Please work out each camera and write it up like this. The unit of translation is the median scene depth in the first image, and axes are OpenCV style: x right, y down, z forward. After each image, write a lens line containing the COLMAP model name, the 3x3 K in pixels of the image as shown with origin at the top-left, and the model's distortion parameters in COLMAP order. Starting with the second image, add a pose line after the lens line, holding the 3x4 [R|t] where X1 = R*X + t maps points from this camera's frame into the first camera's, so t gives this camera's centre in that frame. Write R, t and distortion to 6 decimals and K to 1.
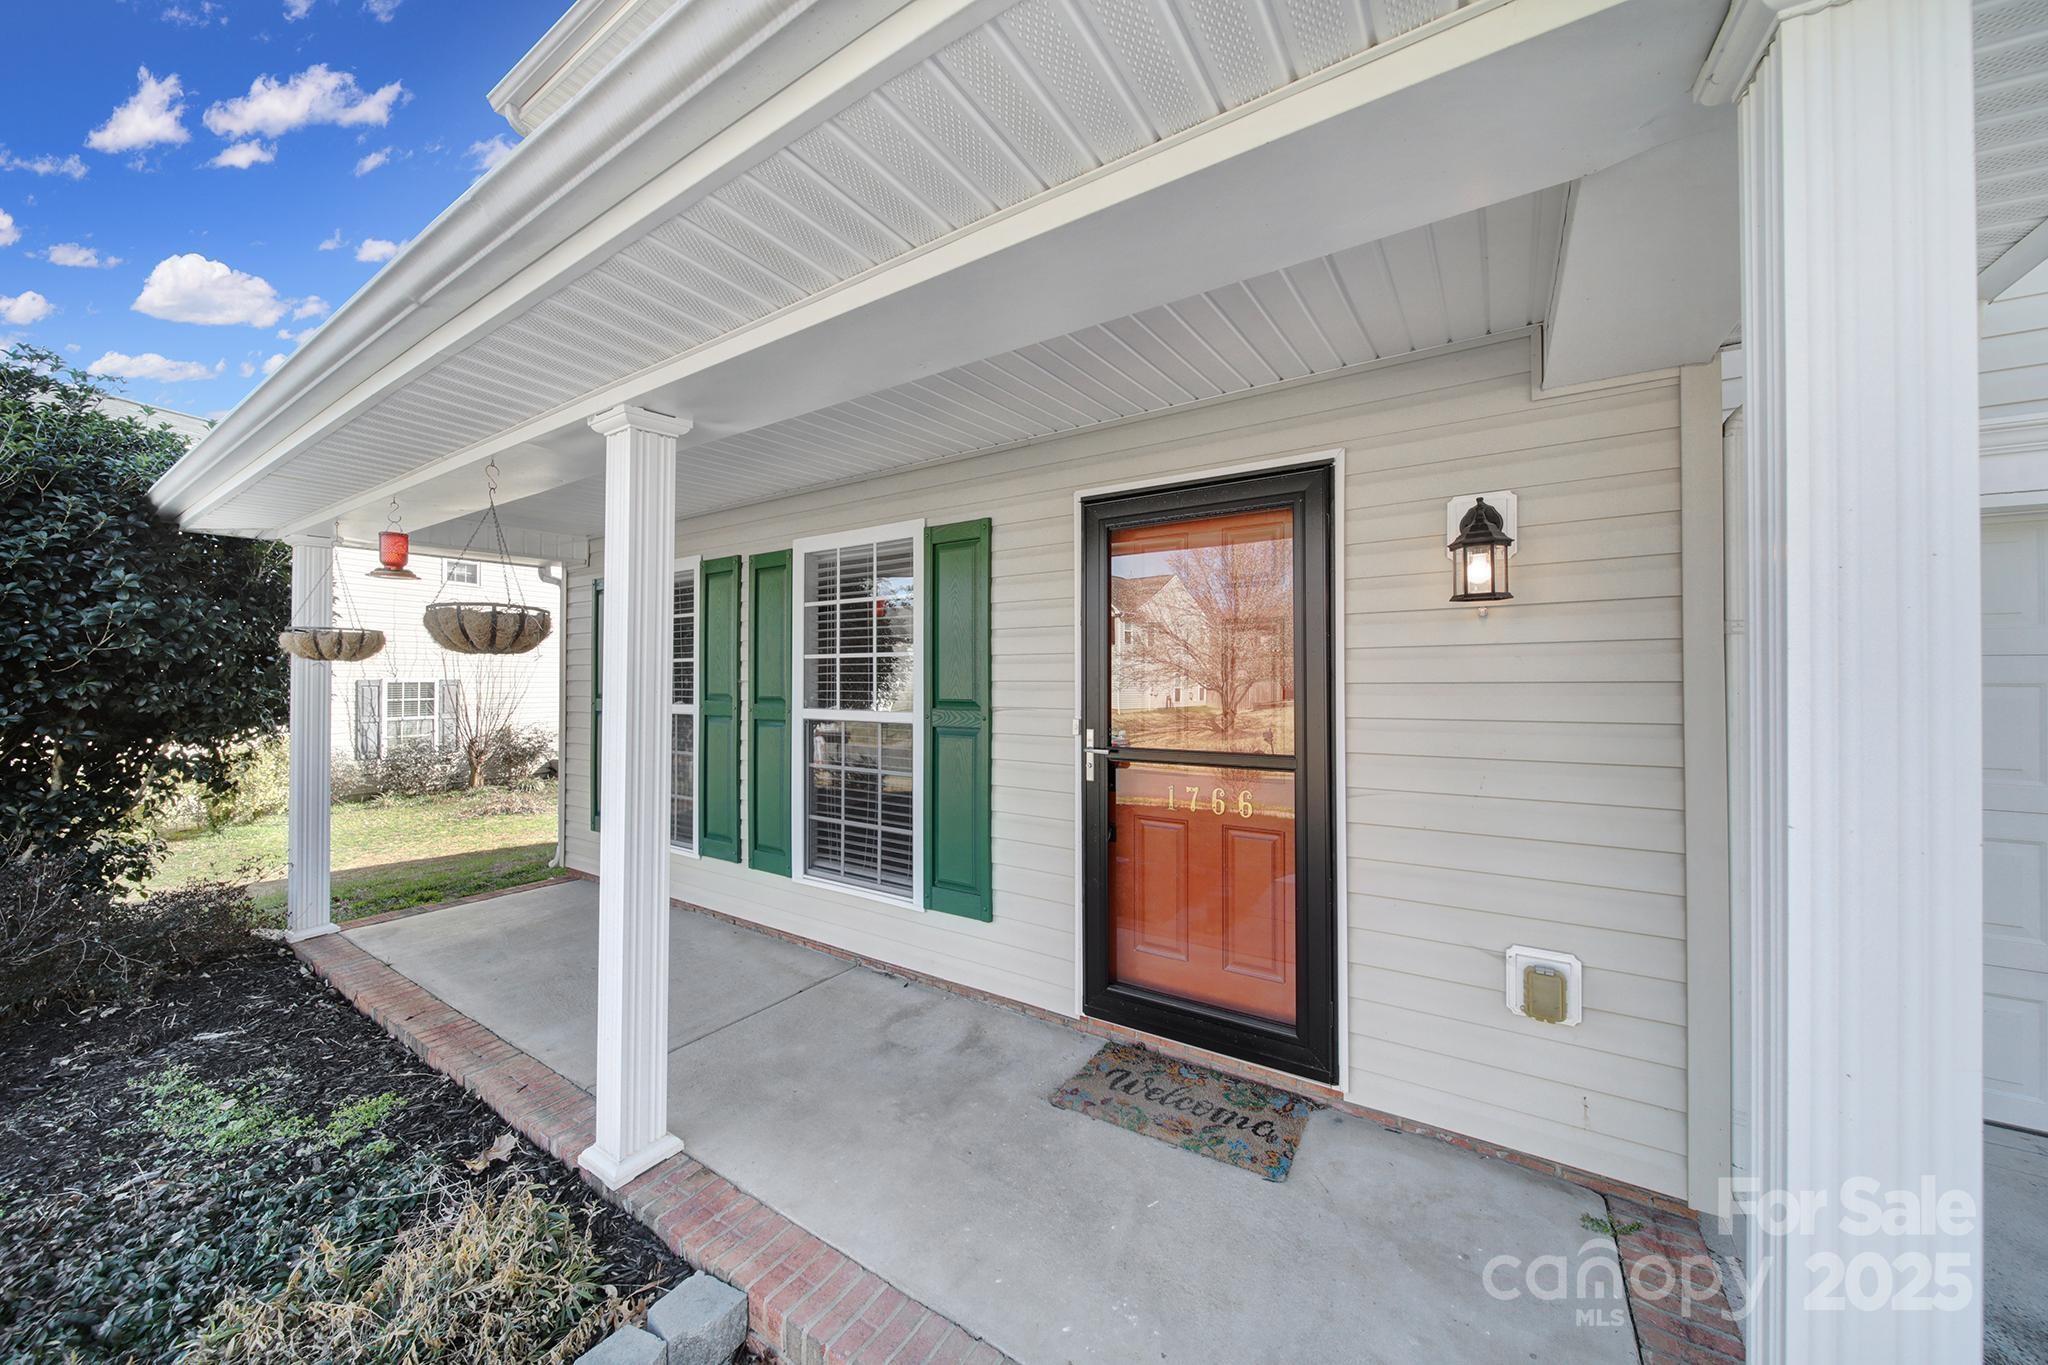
lens RADIAL K [[720.9, 0, 1024.0], [0, 720.9, 682.5], [0, 0, 1]] dist [-0.008407, 0.000013]
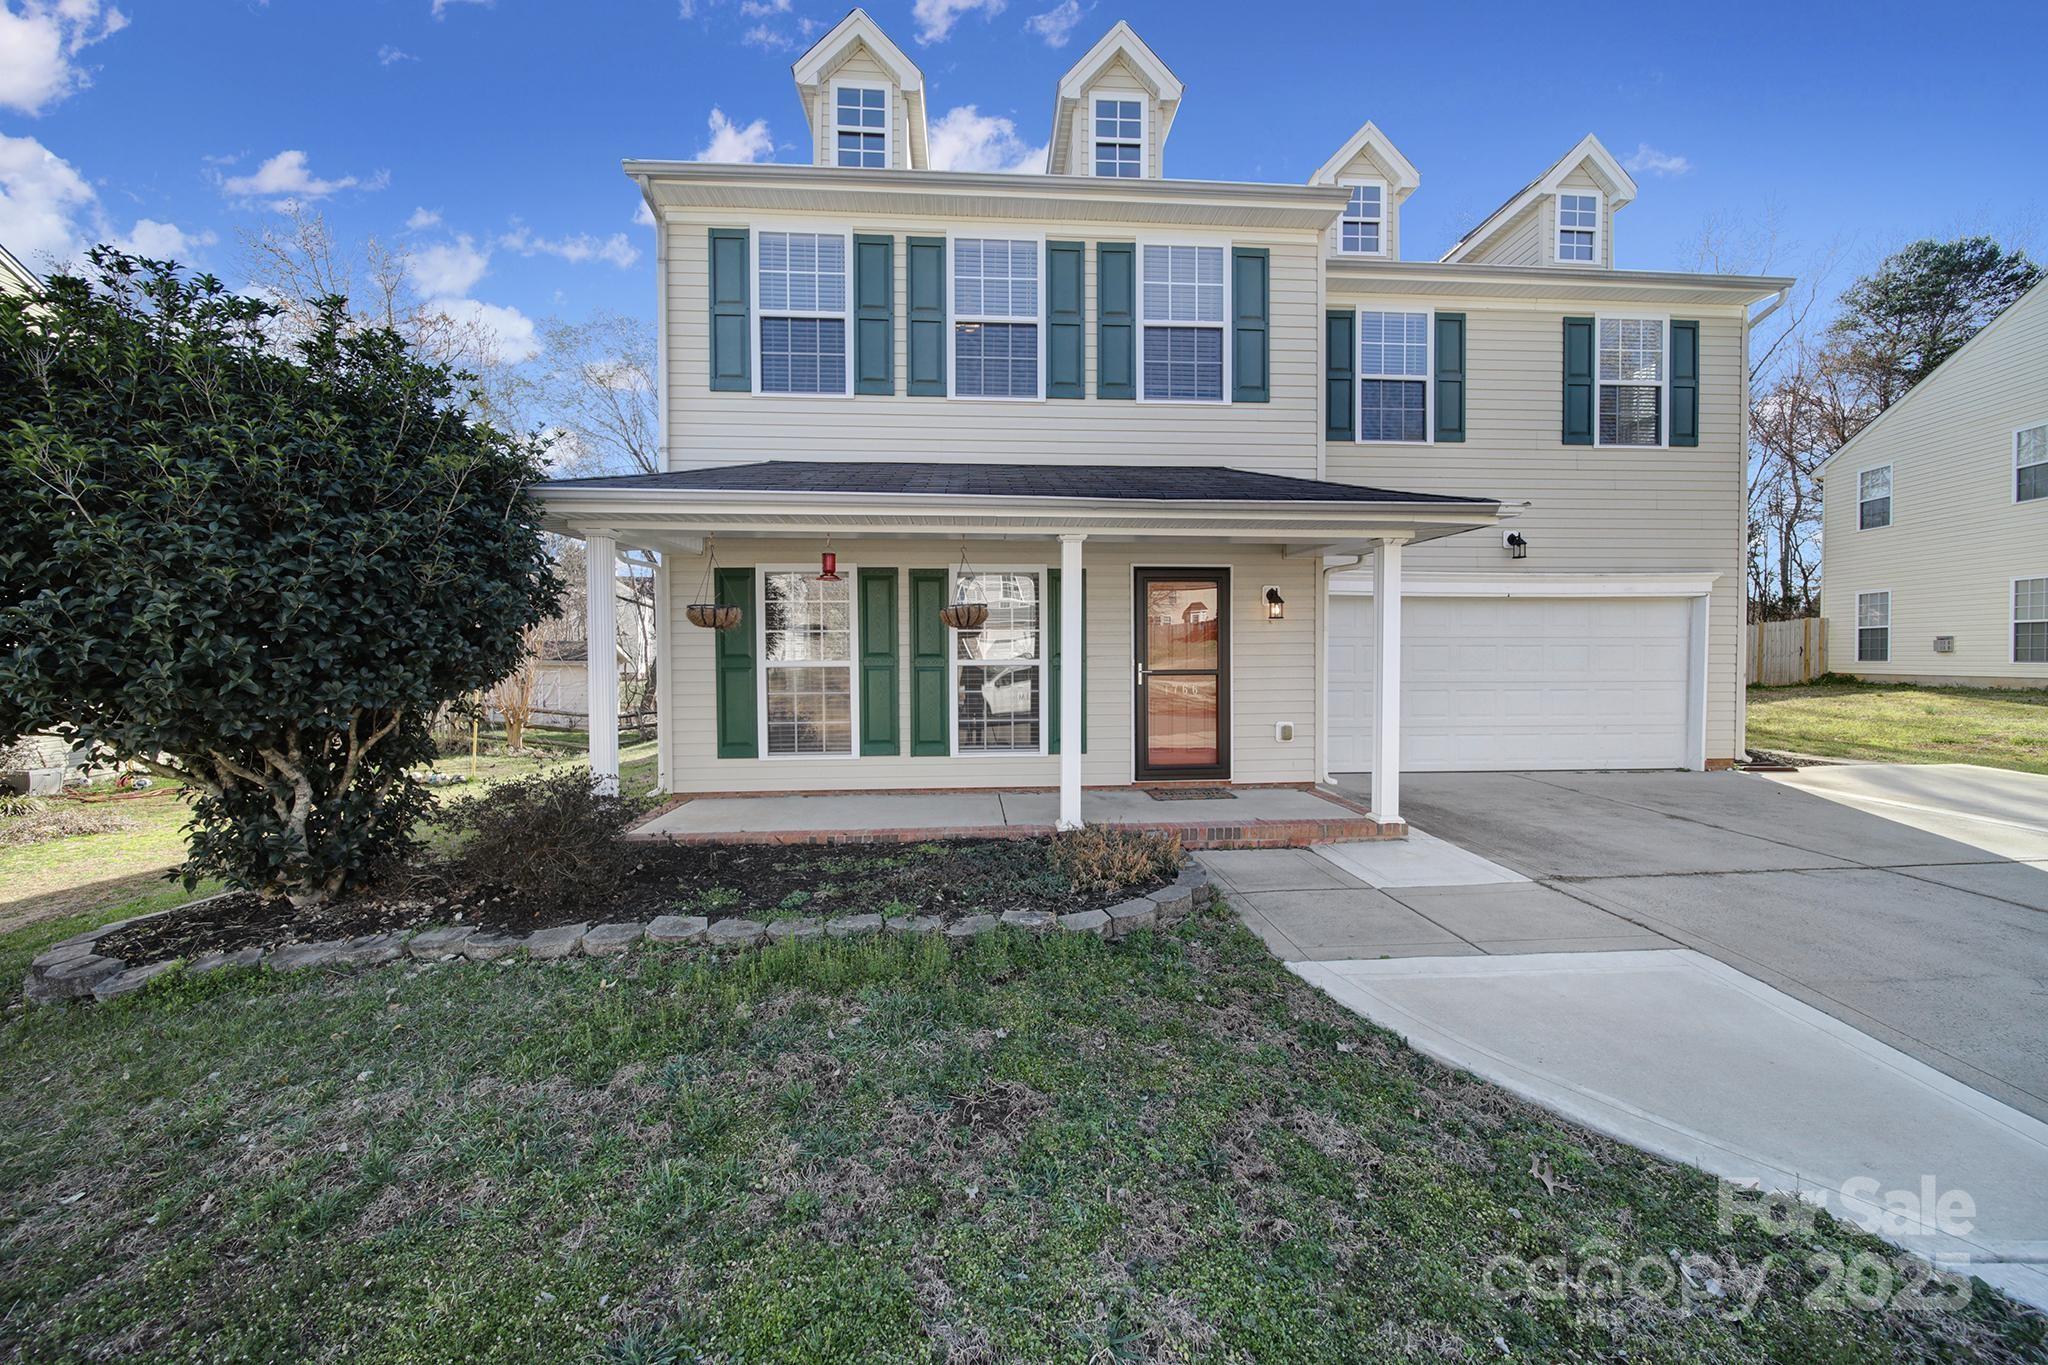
lens RADIAL K [[720.9, 0, 1024.0], [0, 720.9, 682.5], [0, 0, 1]] dist [-0.008407, 0.000013]
pose [[0.797086, -0.031595, 0.603039, -1.991466], [0.006955, 0.999044, 0.043149, 0.025690], [-0.603826, -0.030199, 0.796544, -0.835386]]
